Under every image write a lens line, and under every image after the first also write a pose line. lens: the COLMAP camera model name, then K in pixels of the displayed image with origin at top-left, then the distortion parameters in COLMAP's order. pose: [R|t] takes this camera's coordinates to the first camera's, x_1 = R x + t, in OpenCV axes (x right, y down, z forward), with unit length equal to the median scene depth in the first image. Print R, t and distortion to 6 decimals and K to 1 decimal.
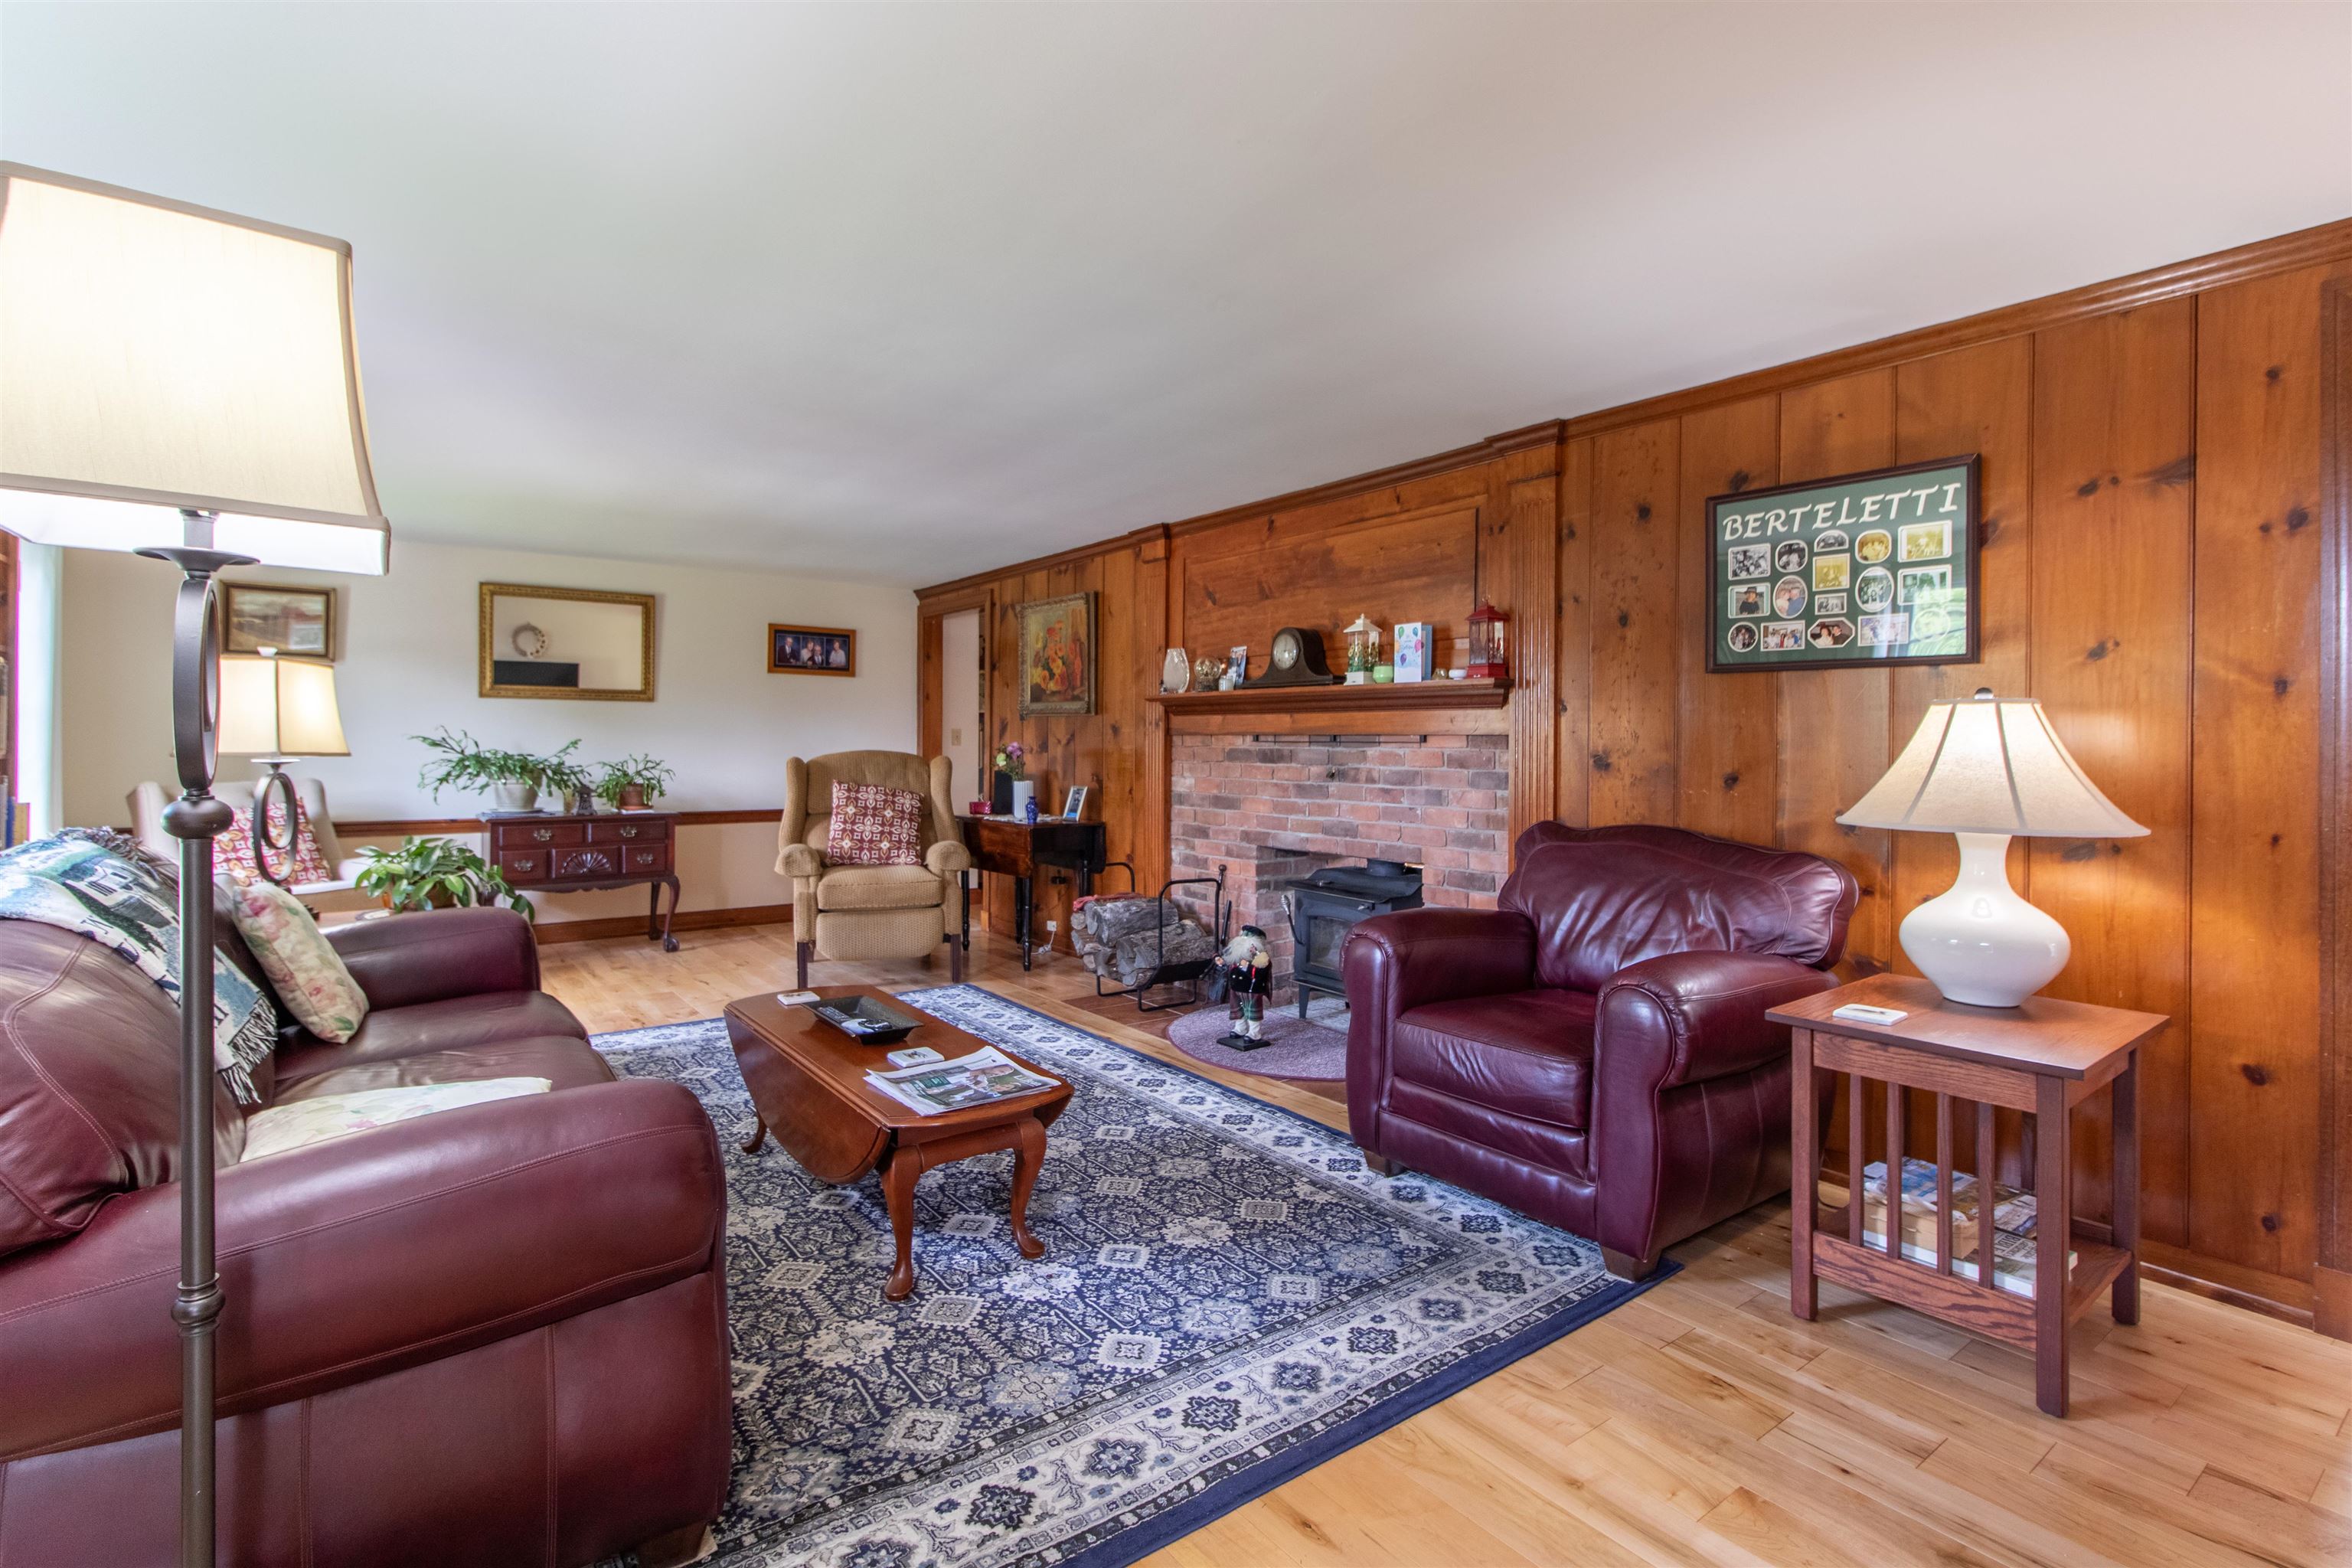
lens RADIAL K [[1094.5, 0, 1182.0], [0, 1094.5, 747.9], [0, 0, 1]] dist [0.000419, 0.000234]
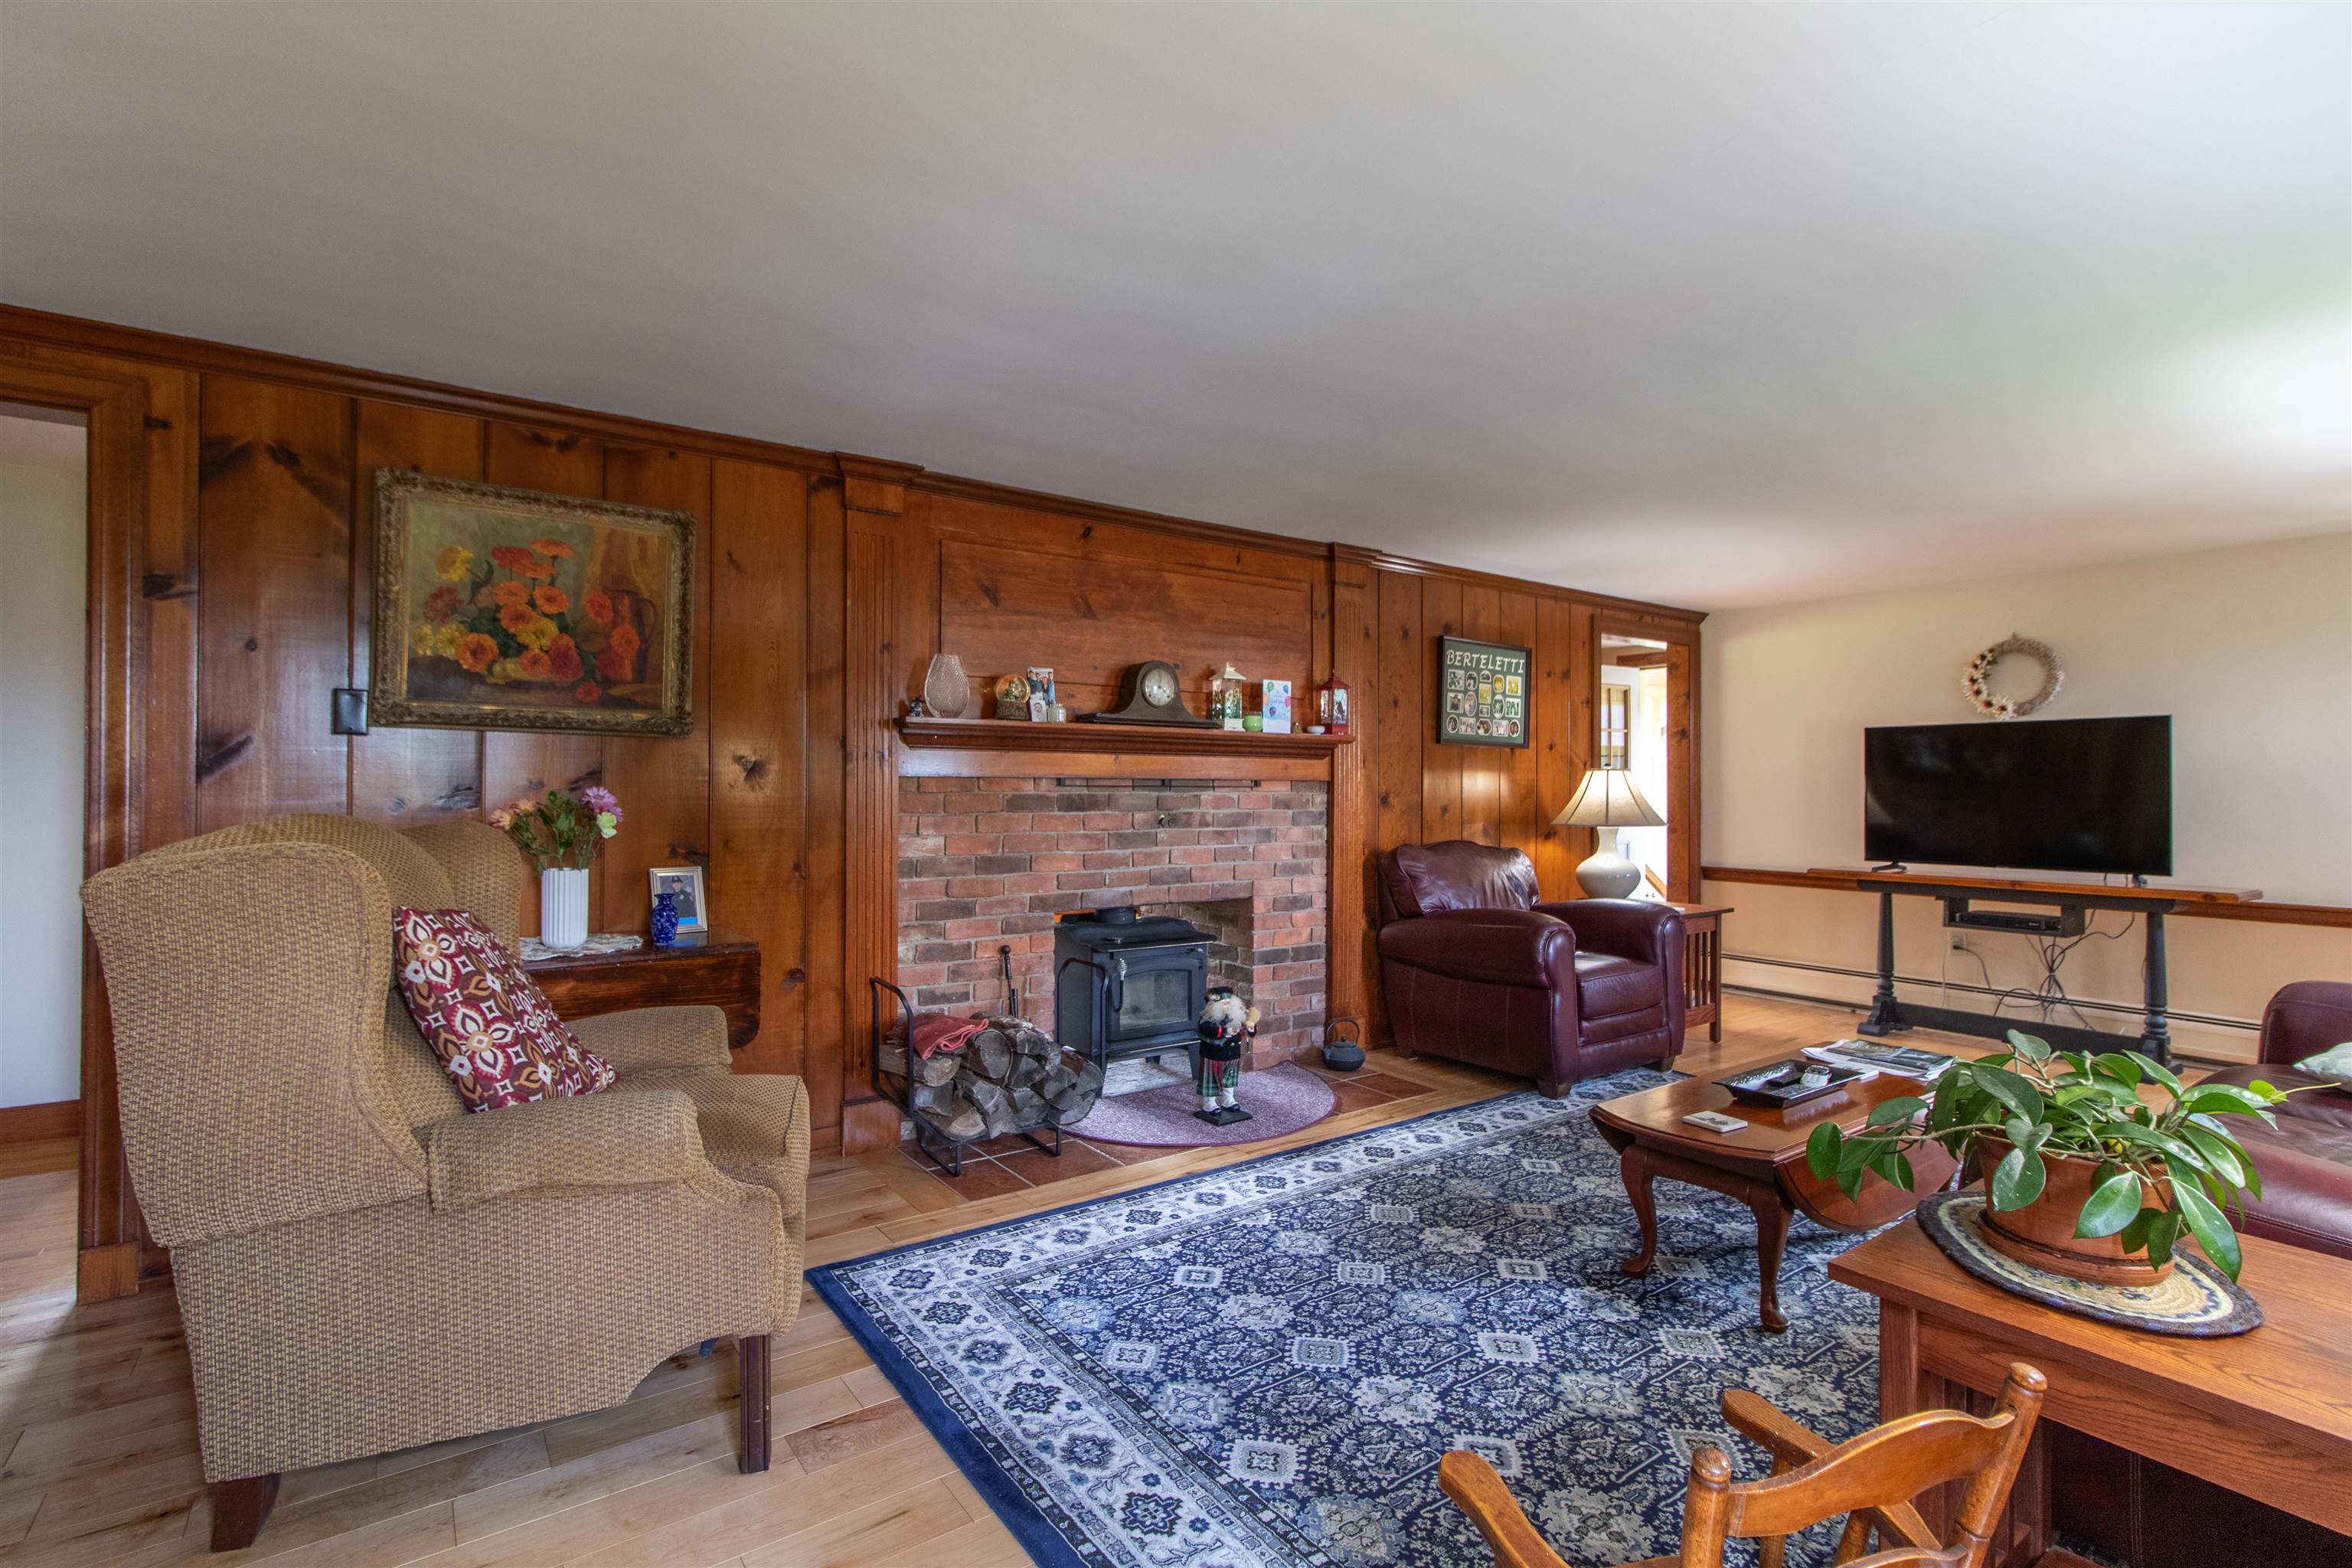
lens RADIAL K [[1067.4, 0, 1176.0], [0, 1067.4, 784.0], [0, 0, 1]] dist [-0.000861, 0.000052]
pose [[0.041819, -0.004665, 0.999114, -0.897172], [-0.000841, 0.999989, 0.004705, -0.013468], [-0.999125, -0.001037, 0.041814, 1.074252]]
